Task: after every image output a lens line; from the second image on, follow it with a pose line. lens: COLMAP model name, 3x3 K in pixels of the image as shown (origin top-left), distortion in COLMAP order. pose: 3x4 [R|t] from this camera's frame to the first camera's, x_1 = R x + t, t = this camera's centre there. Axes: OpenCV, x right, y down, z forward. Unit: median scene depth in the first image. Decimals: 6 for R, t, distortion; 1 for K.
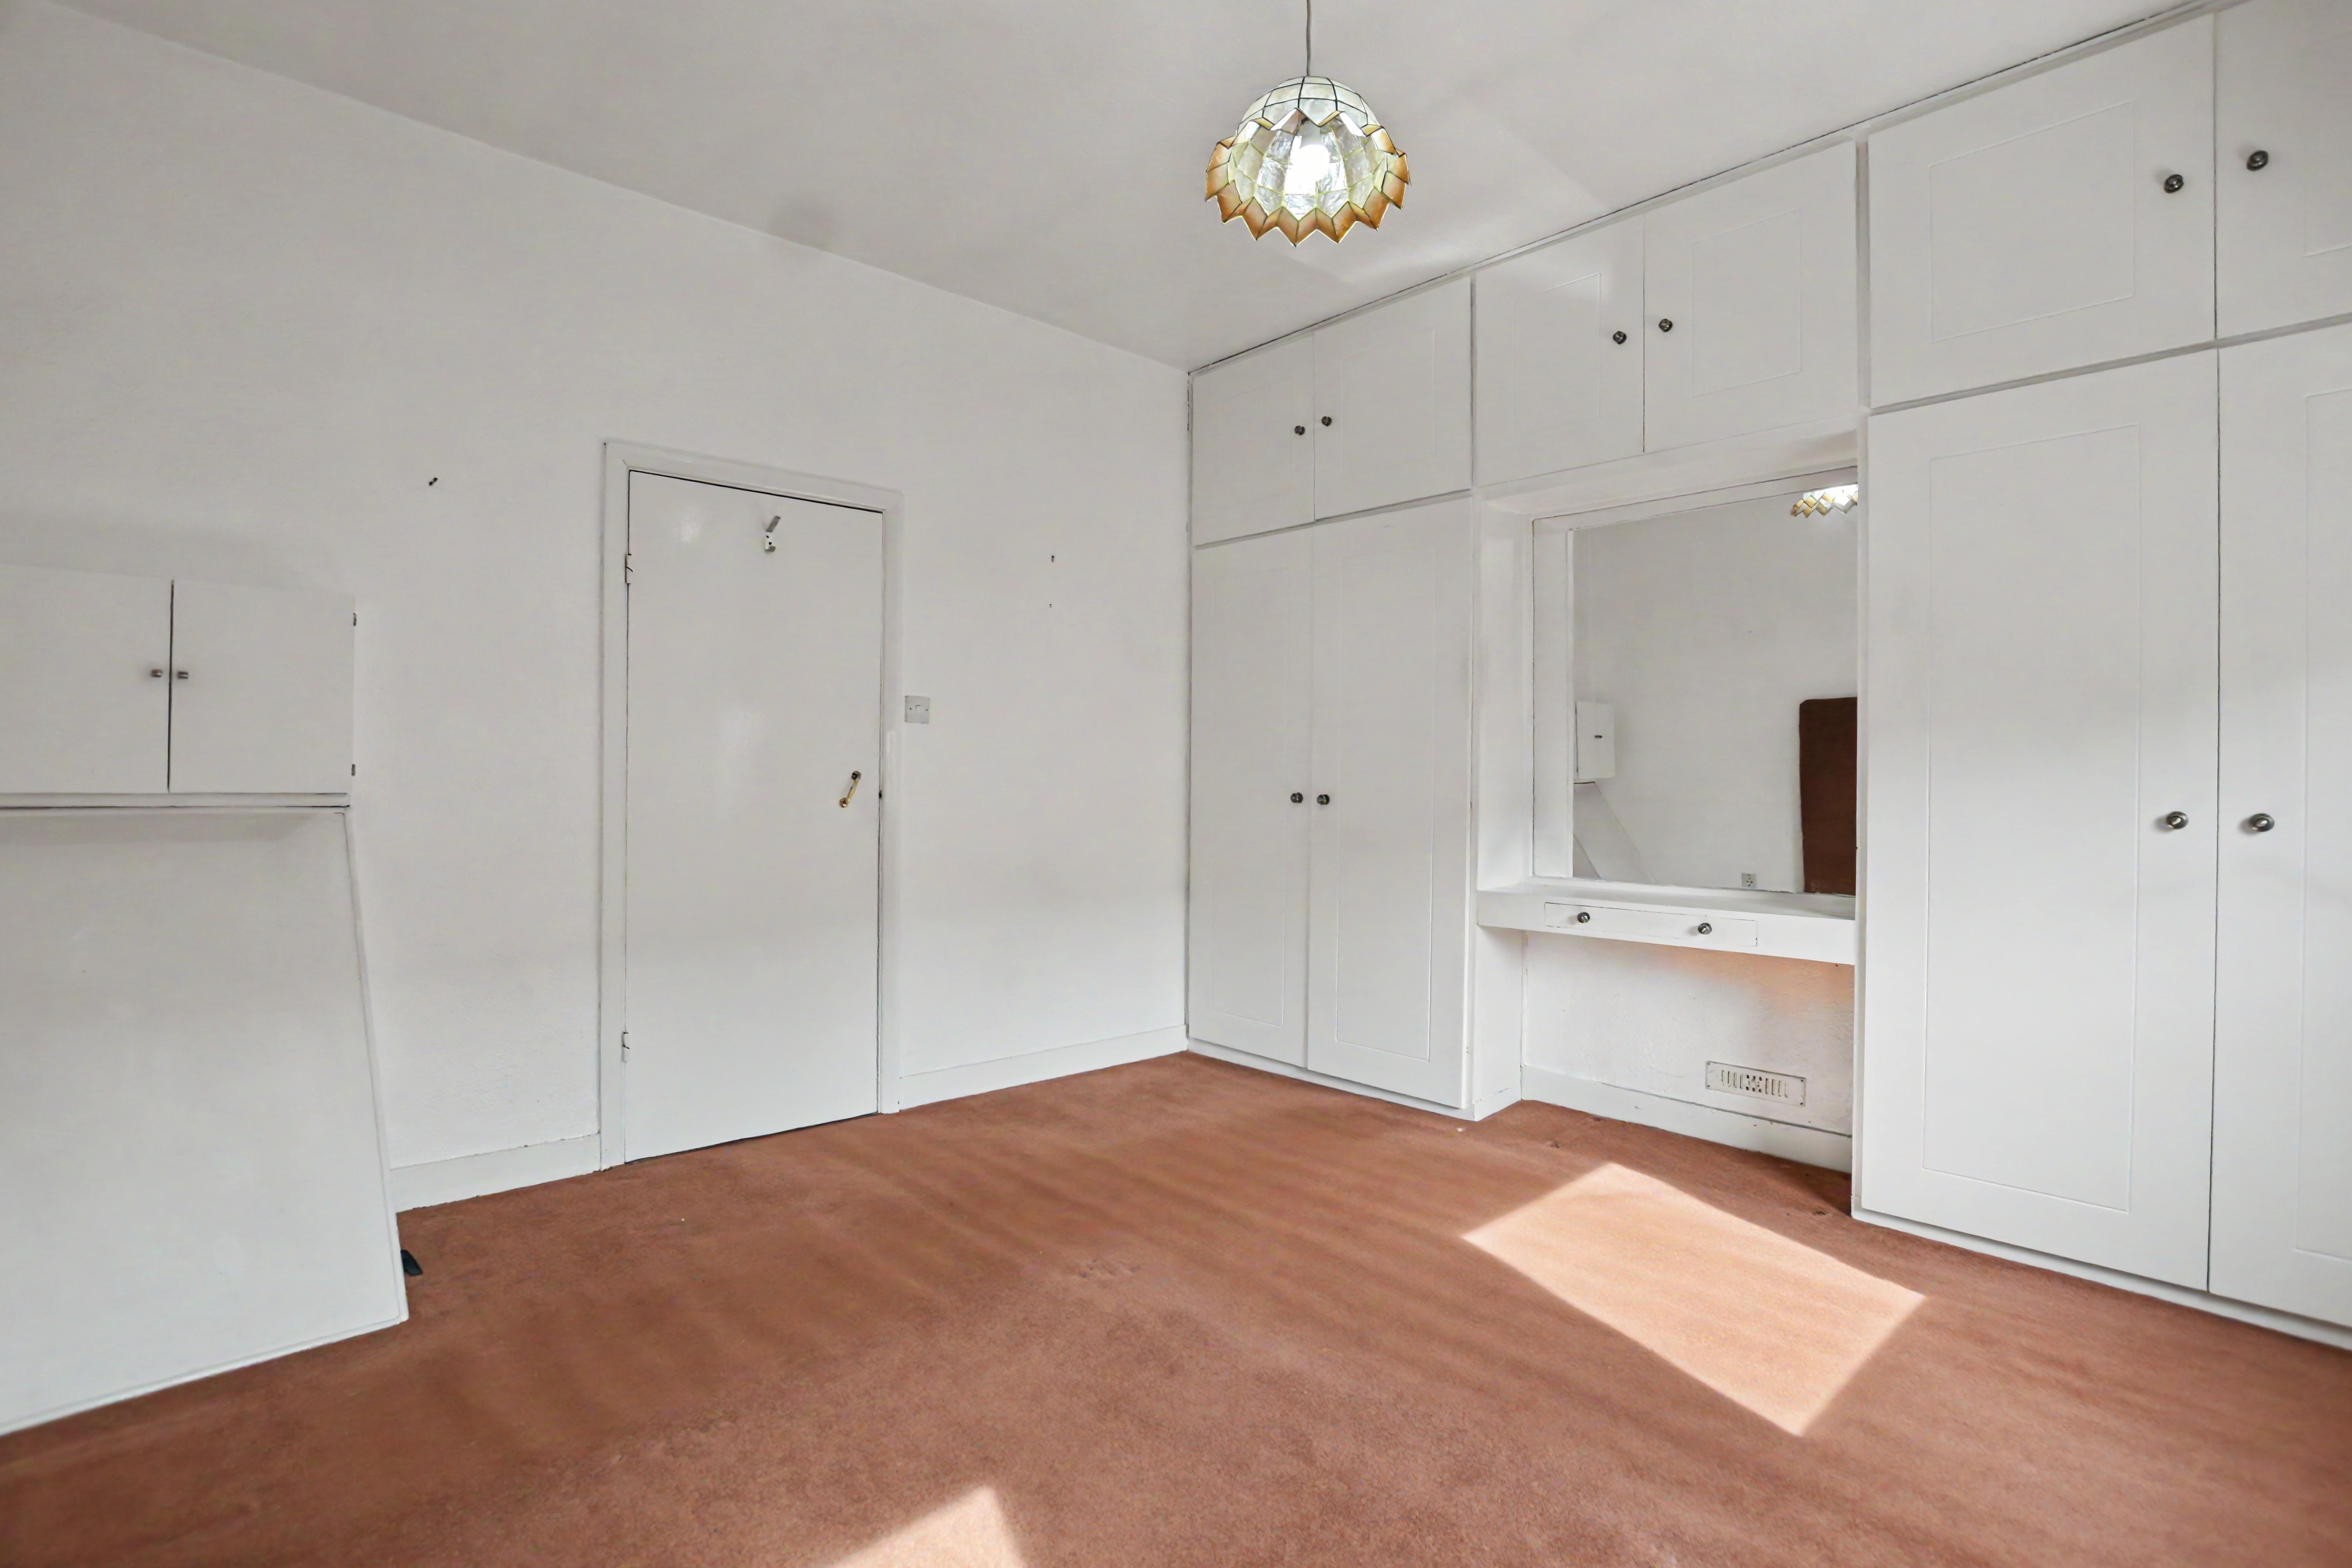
lens RADIAL K [[1079.0, 0, 1170.1], [0, 1079.0, 785.1], [0, 0, 1]] dist [-0.031210, 0.000668]
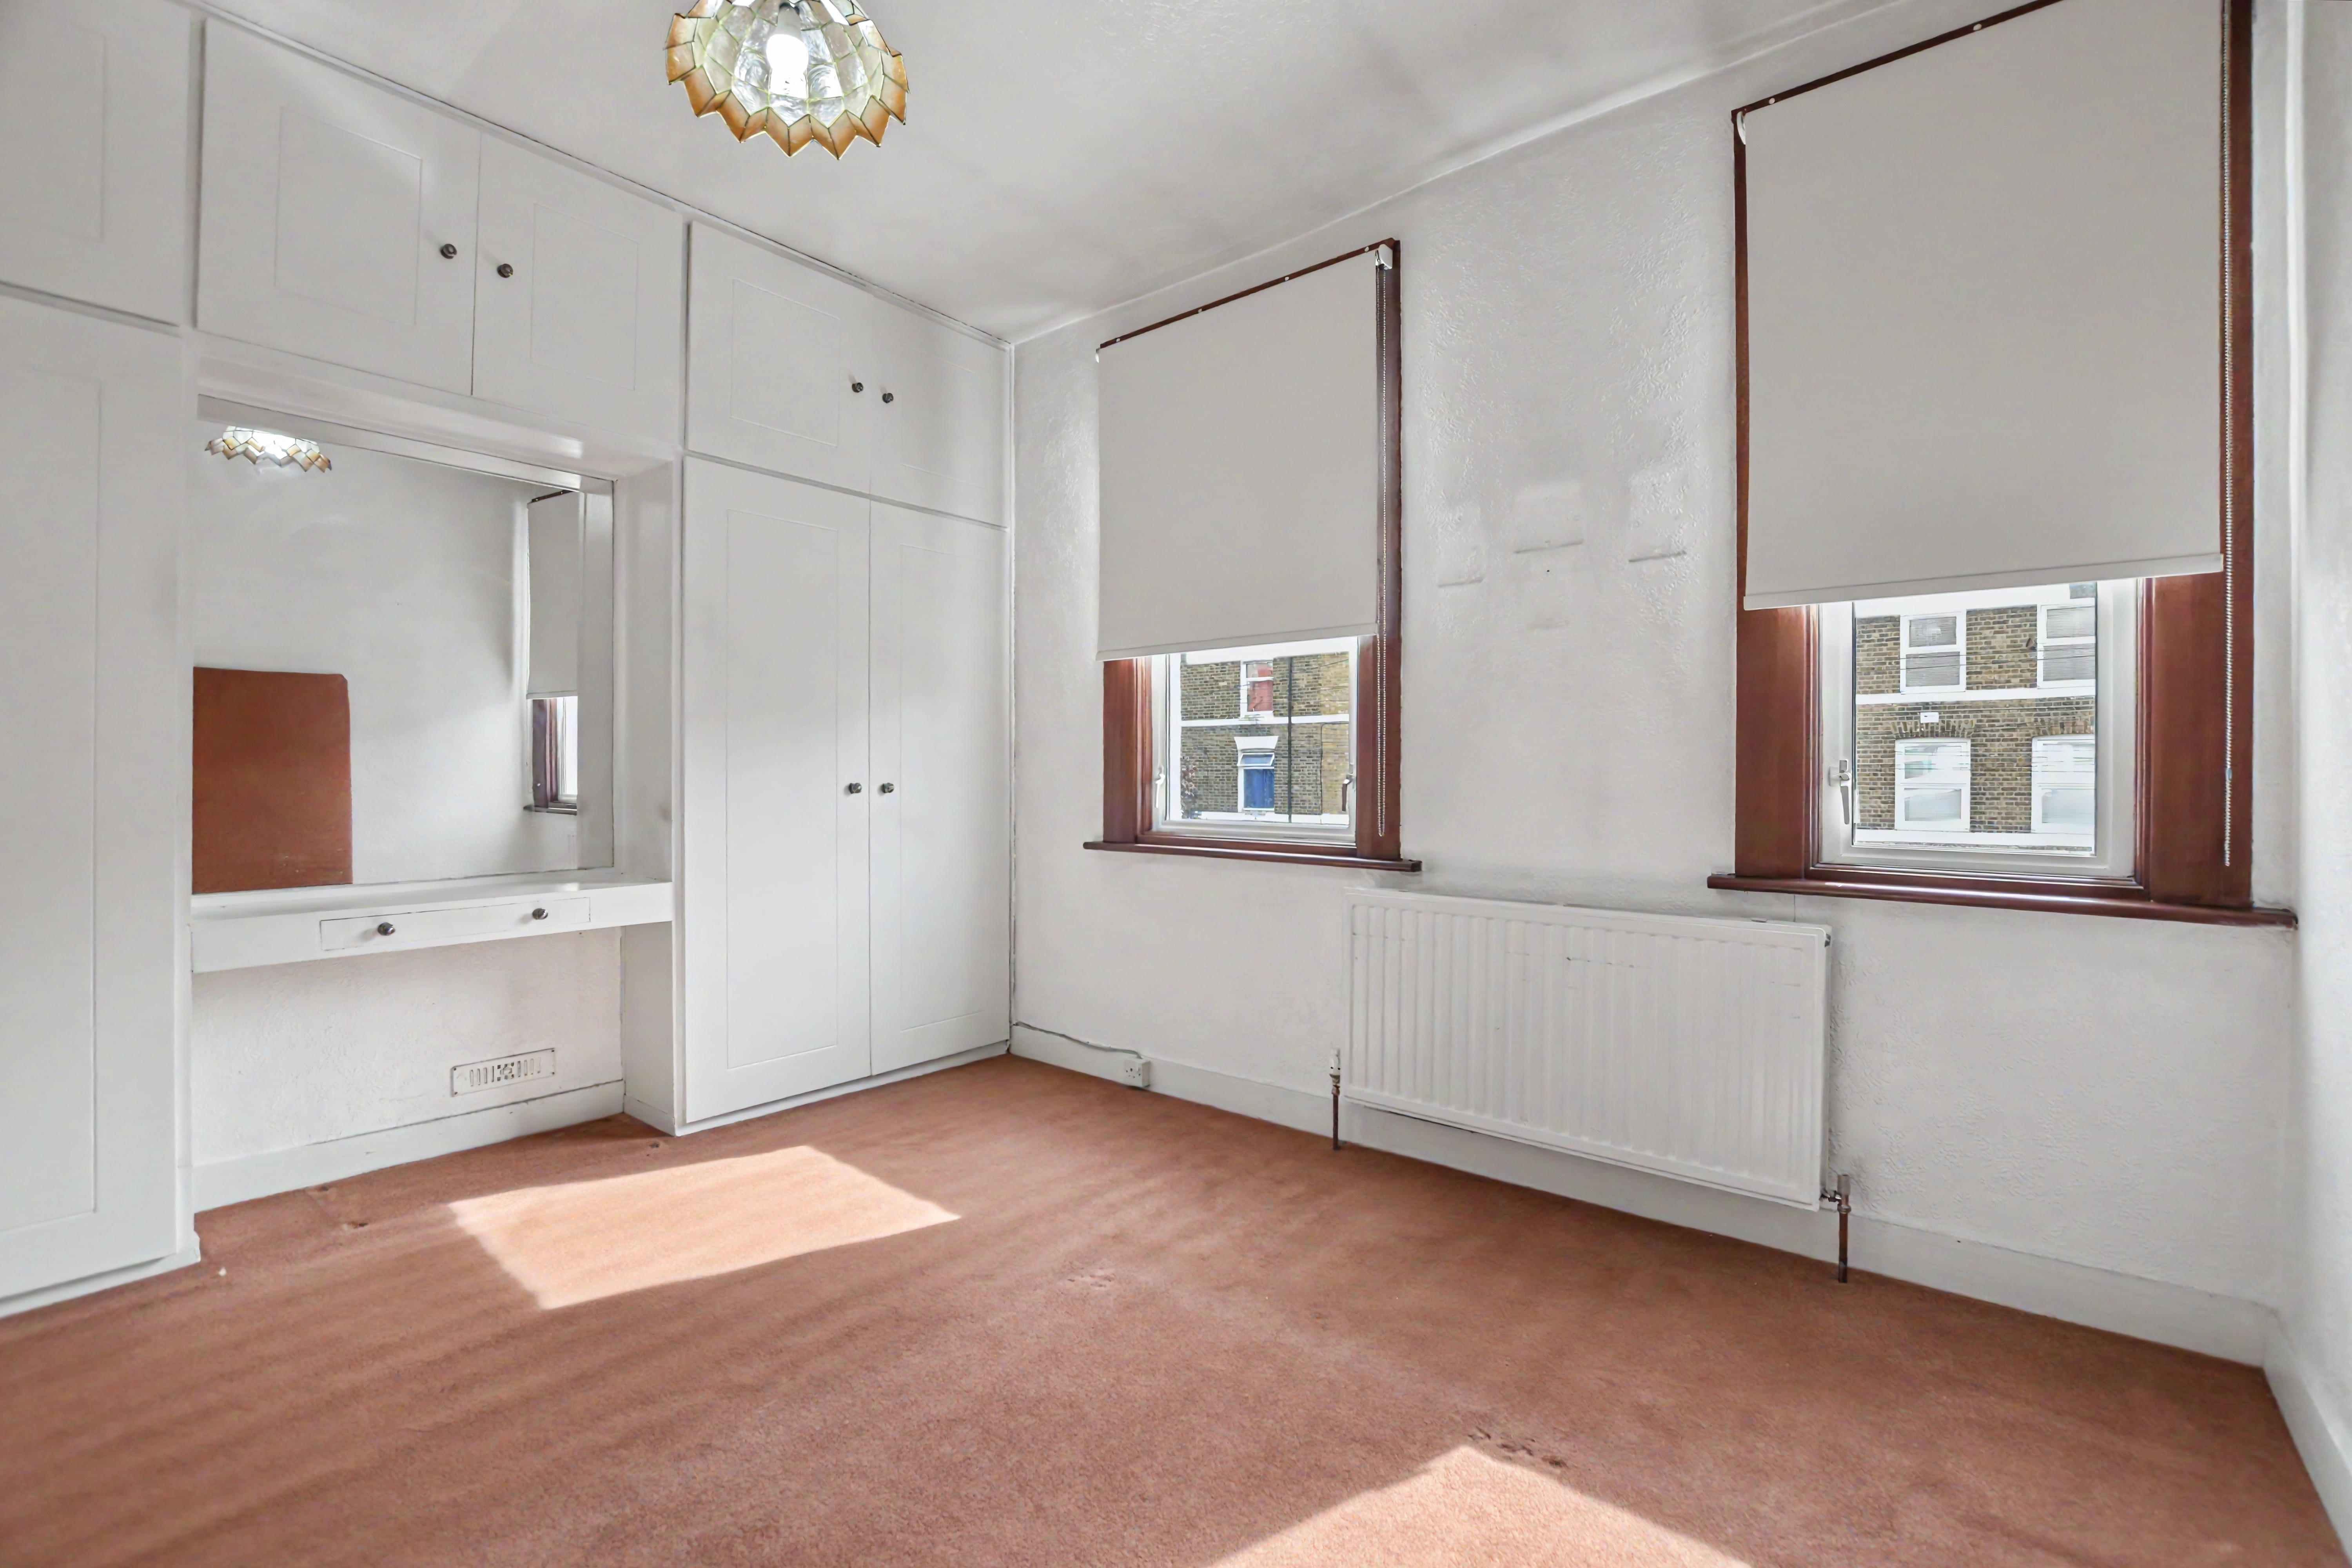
lens RADIAL K [[1082.0, 0, 1179.0], [0, 1082.0, 774.8], [0, 0, 1]] dist [-0.001515, -0.000169]
pose [[-0.142050, -0.005755, 0.989843, -0.574399], [0.004738, 0.999968, 0.006494, 0.003853], [-0.989848, 0.005613, -0.142018, 0.577701]]
